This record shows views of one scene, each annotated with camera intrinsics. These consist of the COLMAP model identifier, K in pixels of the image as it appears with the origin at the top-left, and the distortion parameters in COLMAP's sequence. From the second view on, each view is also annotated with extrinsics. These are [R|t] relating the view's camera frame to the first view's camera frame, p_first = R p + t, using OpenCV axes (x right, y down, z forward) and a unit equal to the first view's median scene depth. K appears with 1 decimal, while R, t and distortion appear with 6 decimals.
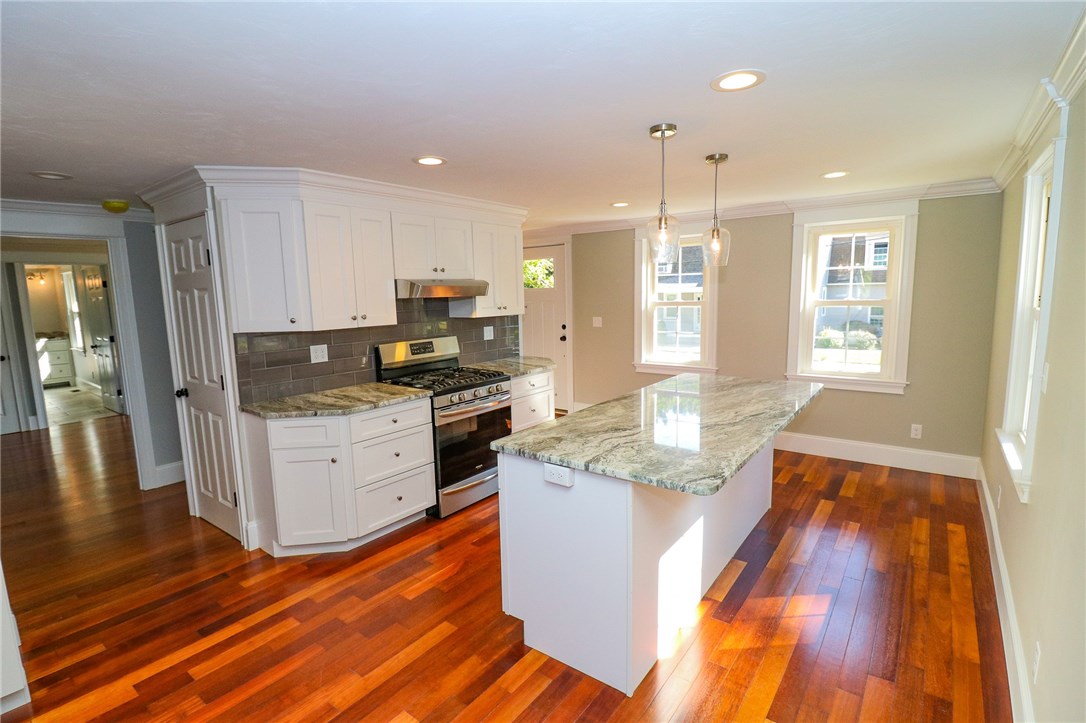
lens RADIAL K [[542.0, 0, 543.0], [0, 542.0, 361.5], [0, 0, 1]] dist [-0.027737, -0.001681]
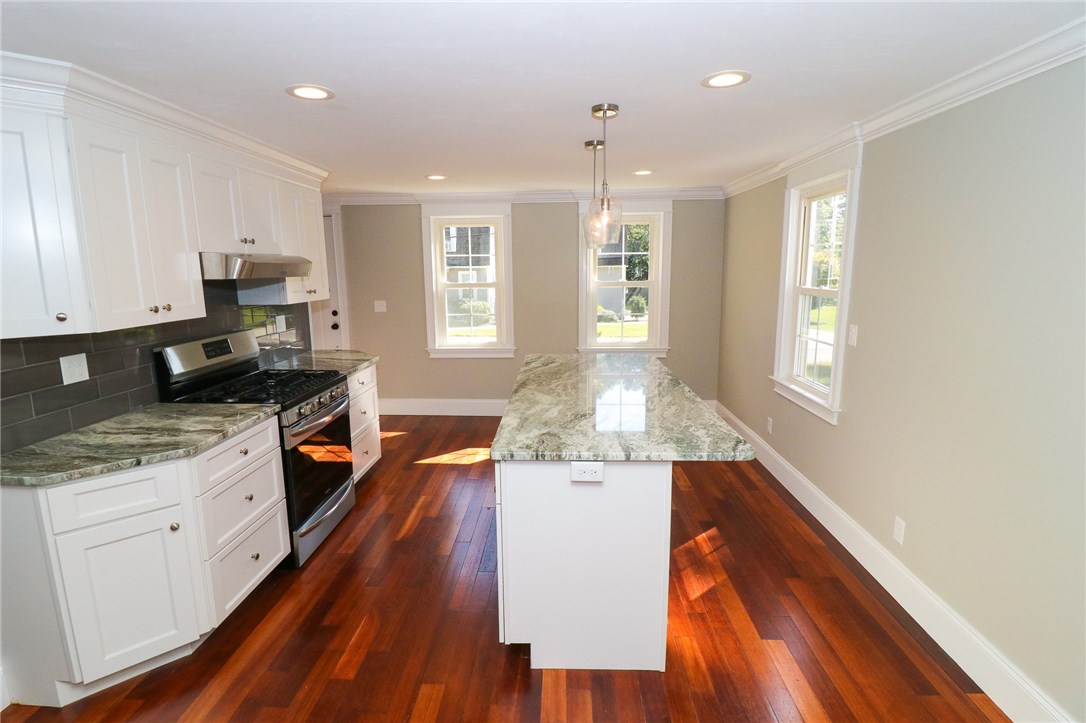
lens RADIAL K [[542.0, 0, 543.0], [0, 542.0, 361.5], [0, 0, 1]] dist [-0.027737, -0.001681]
pose [[0.803268, -0.085810, 0.589405, -0.395170], [0.066521, 0.996301, 0.054391, -0.023108], [-0.591892, -0.004482, 0.806005, 0.214019]]
